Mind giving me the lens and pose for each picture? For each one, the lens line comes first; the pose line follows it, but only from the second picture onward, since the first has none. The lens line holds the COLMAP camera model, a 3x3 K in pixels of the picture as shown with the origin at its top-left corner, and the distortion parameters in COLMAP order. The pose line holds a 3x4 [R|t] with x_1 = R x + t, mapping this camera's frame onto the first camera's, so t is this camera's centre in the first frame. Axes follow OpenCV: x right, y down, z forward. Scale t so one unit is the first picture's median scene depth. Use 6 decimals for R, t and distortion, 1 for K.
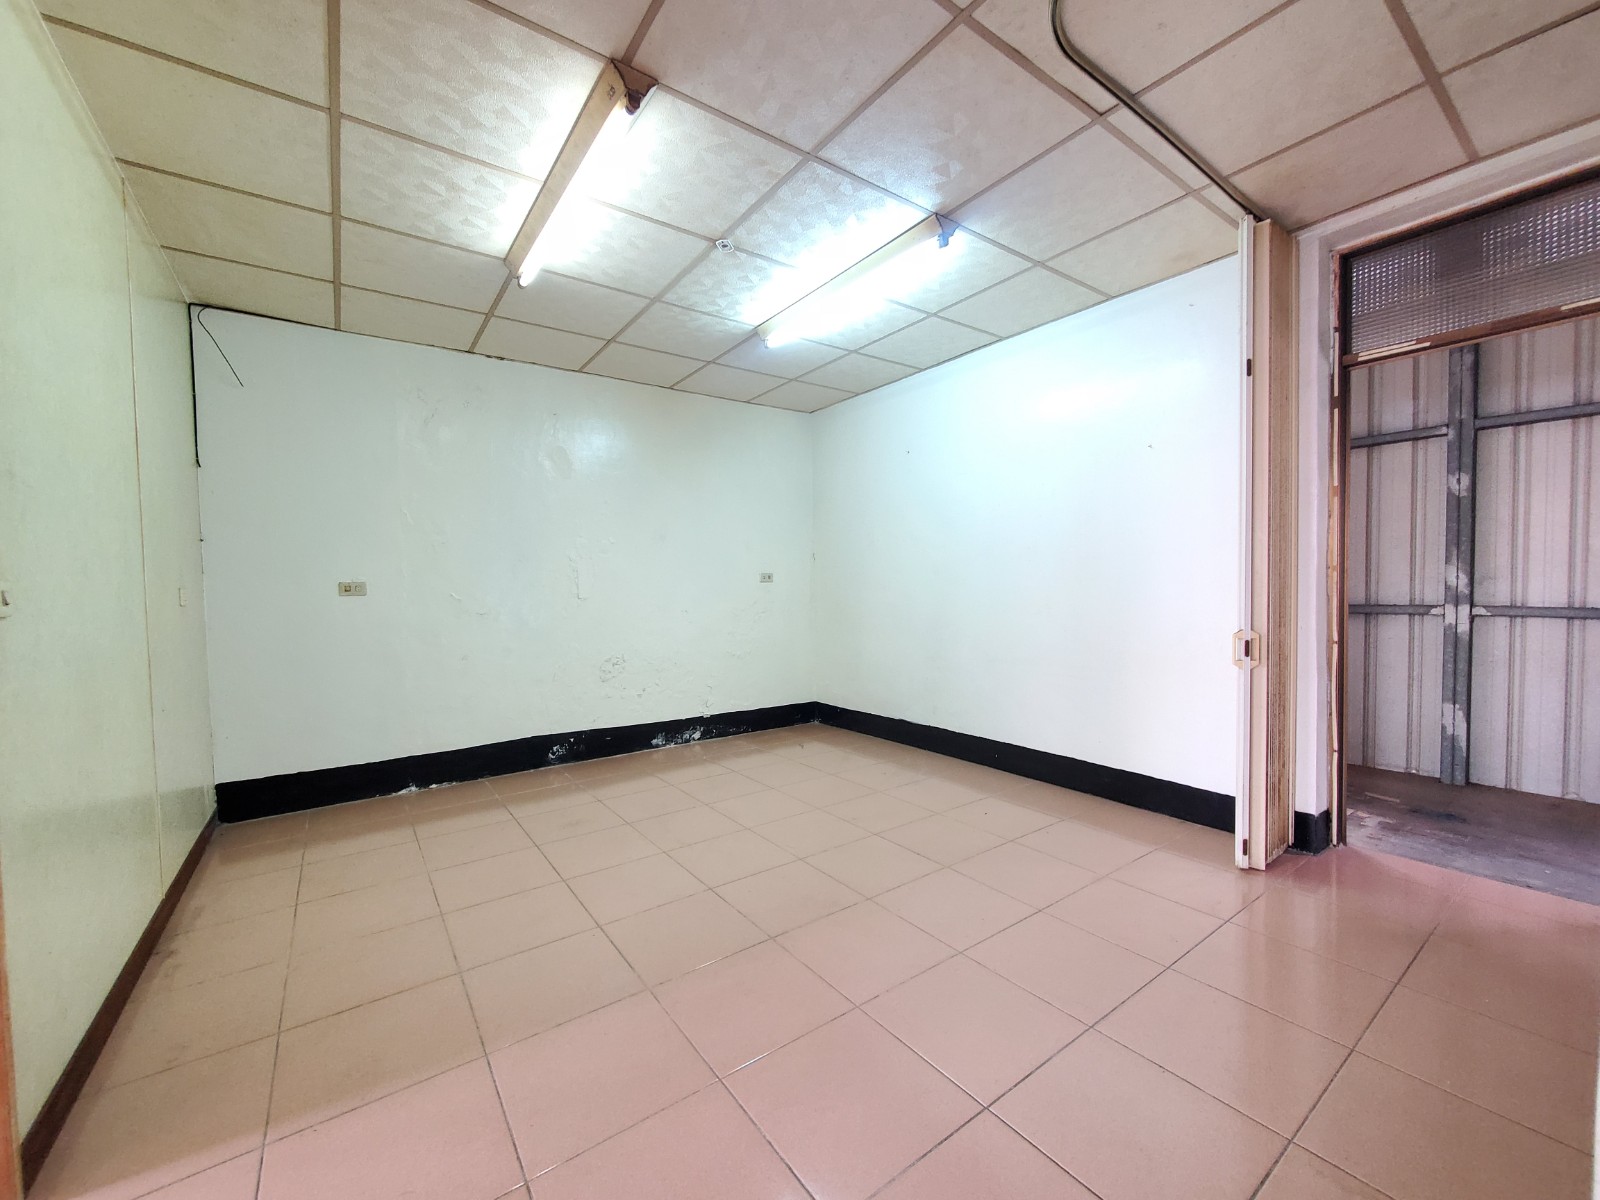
lens RADIAL K [[636.6, 0, 798.8], [0, 636.6, 610.1], [0, 0, 1]] dist [-0.001936, -0.000948]
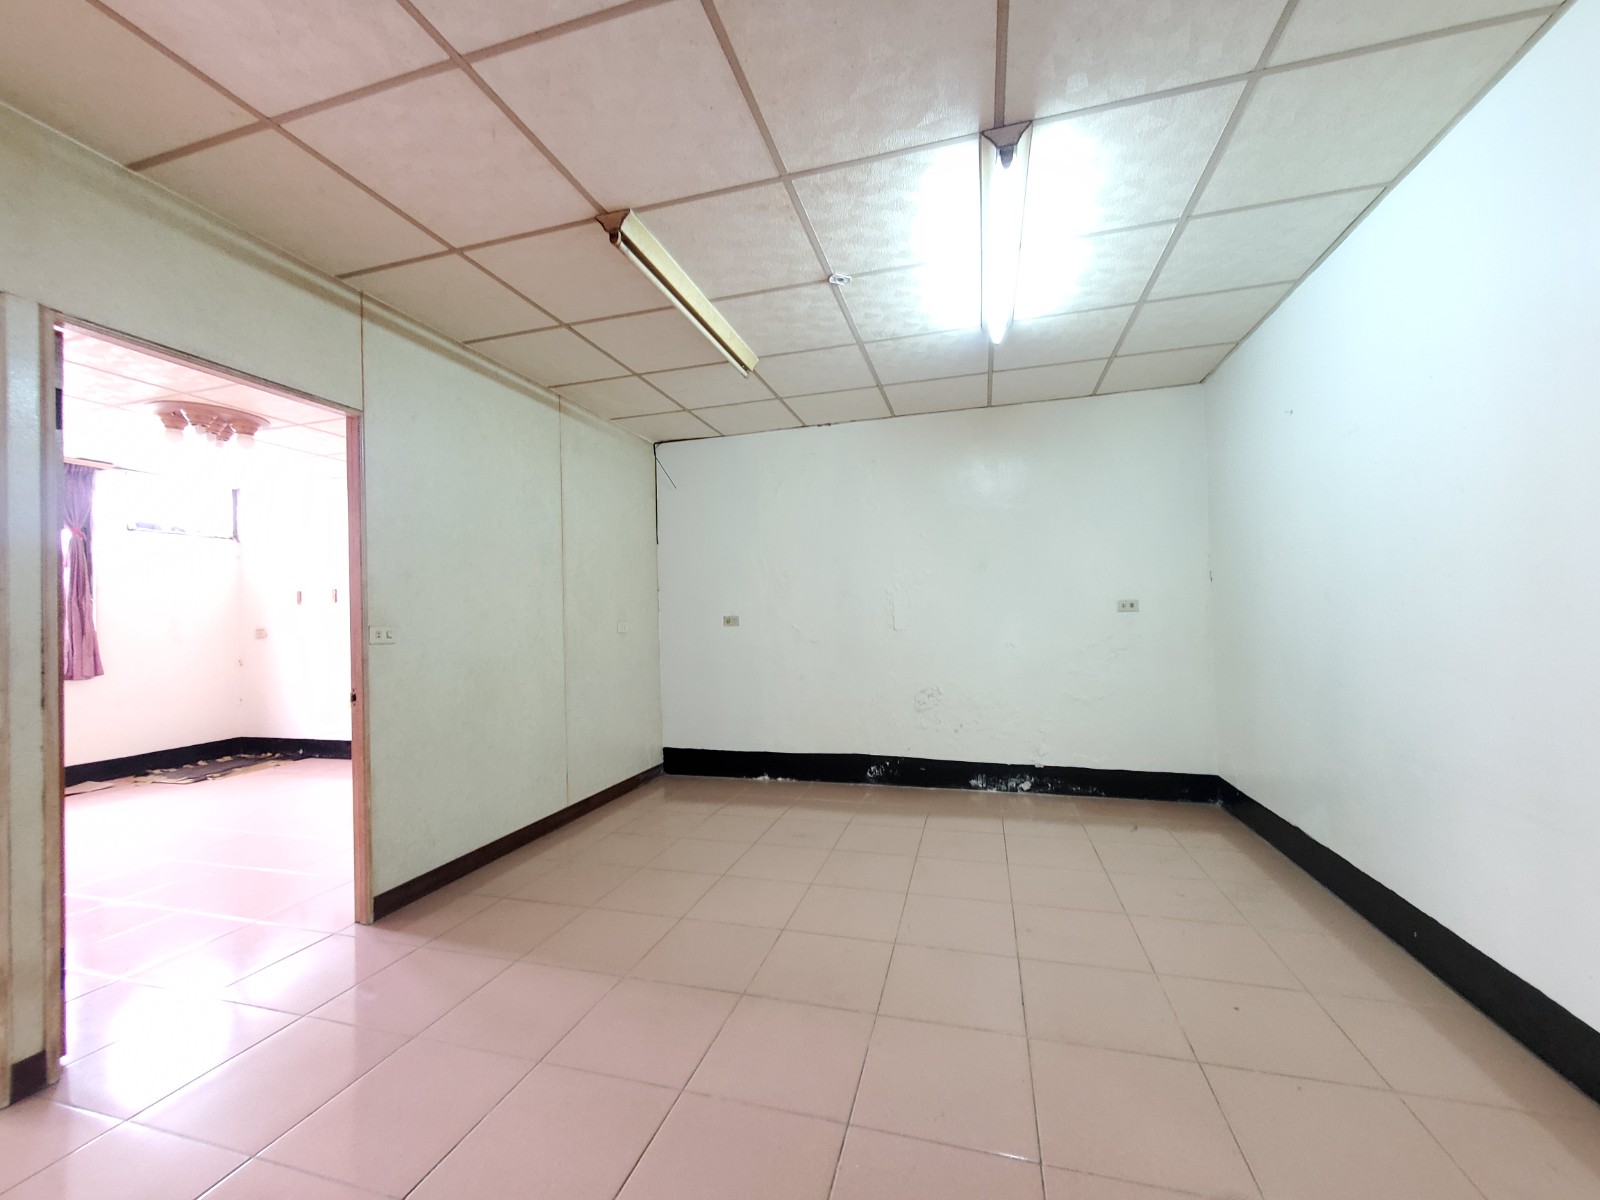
lens RADIAL K [[636.6, 0, 797.4], [0, 636.6, 611.3], [0, 0, 1]] dist [-0.001936, -0.000948]
pose [[0.618388, -0.002244, -0.785870, 0.383781], [-0.019440, 0.999646, -0.018152, -0.026640], [0.785632, 0.026503, 0.618126, 0.223104]]
